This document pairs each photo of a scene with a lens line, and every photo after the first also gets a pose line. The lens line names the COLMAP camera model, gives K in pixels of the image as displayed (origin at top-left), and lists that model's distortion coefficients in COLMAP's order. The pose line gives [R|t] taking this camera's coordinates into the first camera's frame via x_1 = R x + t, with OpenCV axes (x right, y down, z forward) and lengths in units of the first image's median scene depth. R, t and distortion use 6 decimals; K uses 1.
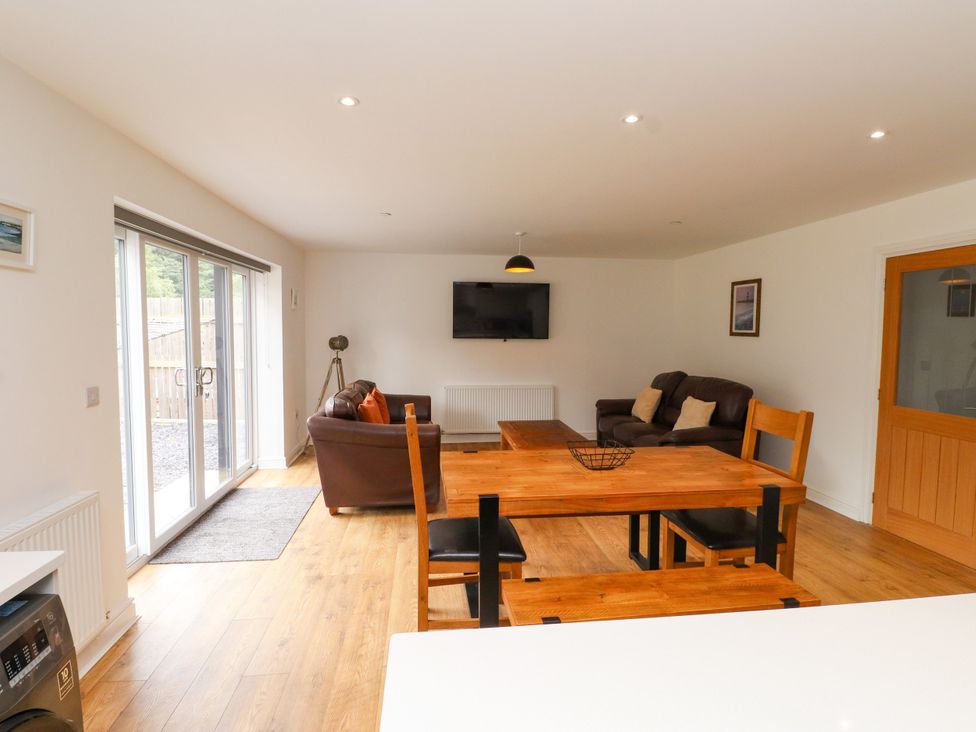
lens RADIAL K [[505.8, 0, 487.4], [0, 505.8, 361.0], [0, 0, 1]] dist [0.000826, -0.012780]
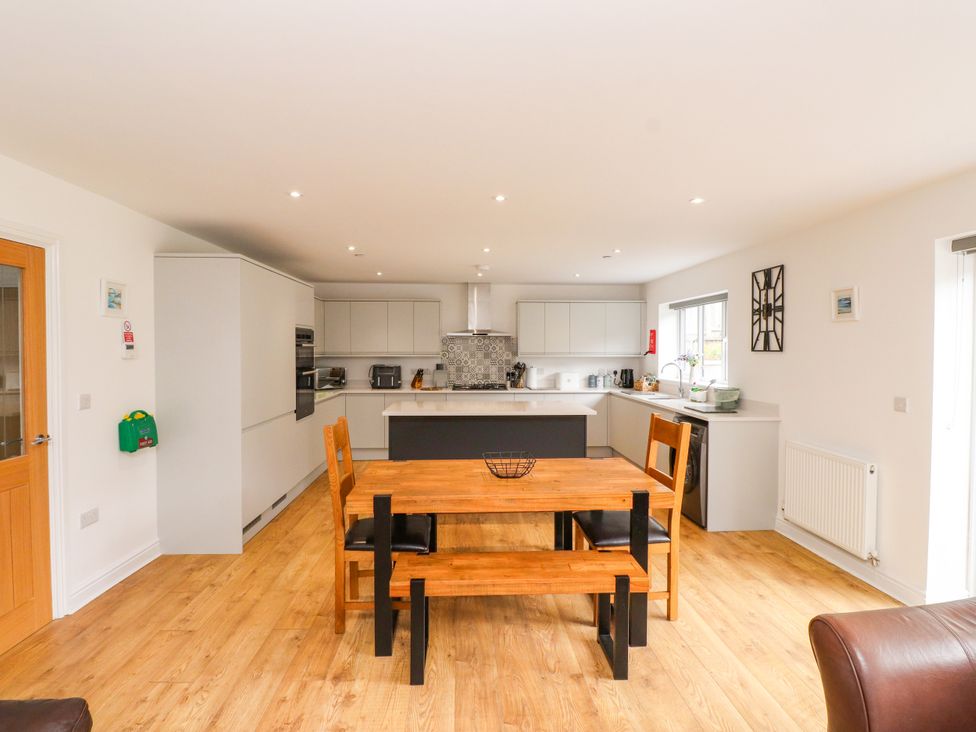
lens RADIAL K [[505.8, 0, 487.4], [0, 505.8, 361.0], [0, 0, 1]] dist [0.000826, -0.012780]
pose [[-0.997516, -0.009345, 0.069817, 0.099838], [-0.003202, 0.996152, 0.087581, -0.072008], [-0.070366, 0.087140, -0.993708, 1.090207]]
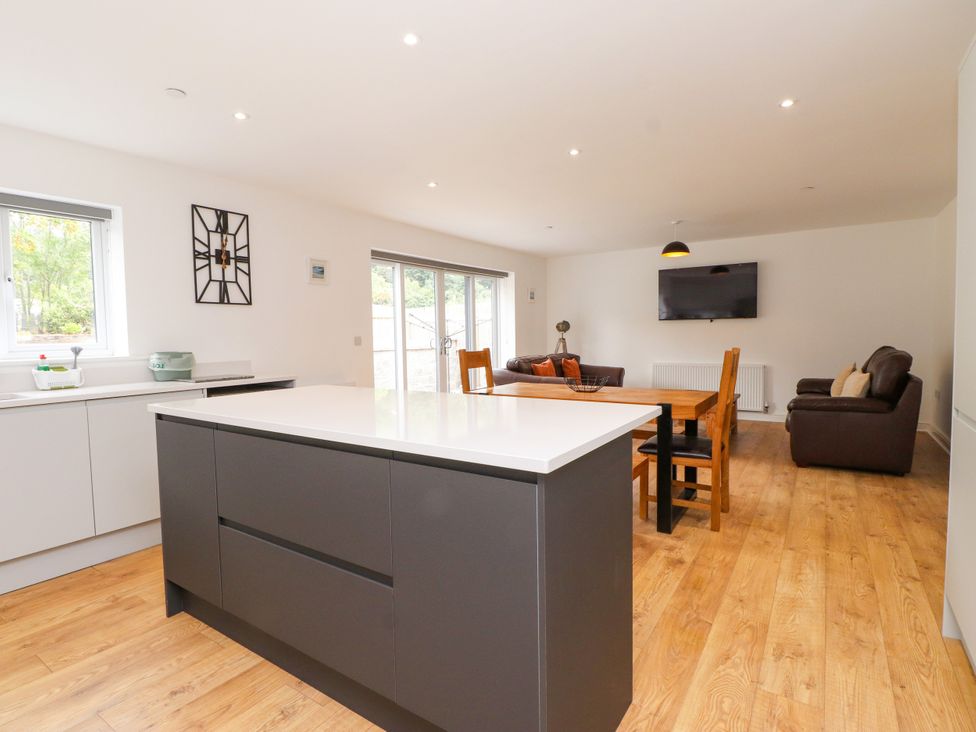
lens RADIAL K [[505.8, 0, 487.4], [0, 505.8, 361.0], [0, 0, 1]] dist [0.000826, -0.012780]
pose [[0.755713, 0.015330, -0.654723, 0.490701], [-0.018528, 0.999826, 0.002024, 0.064361], [0.654640, 0.010601, 0.755866, -0.132425]]
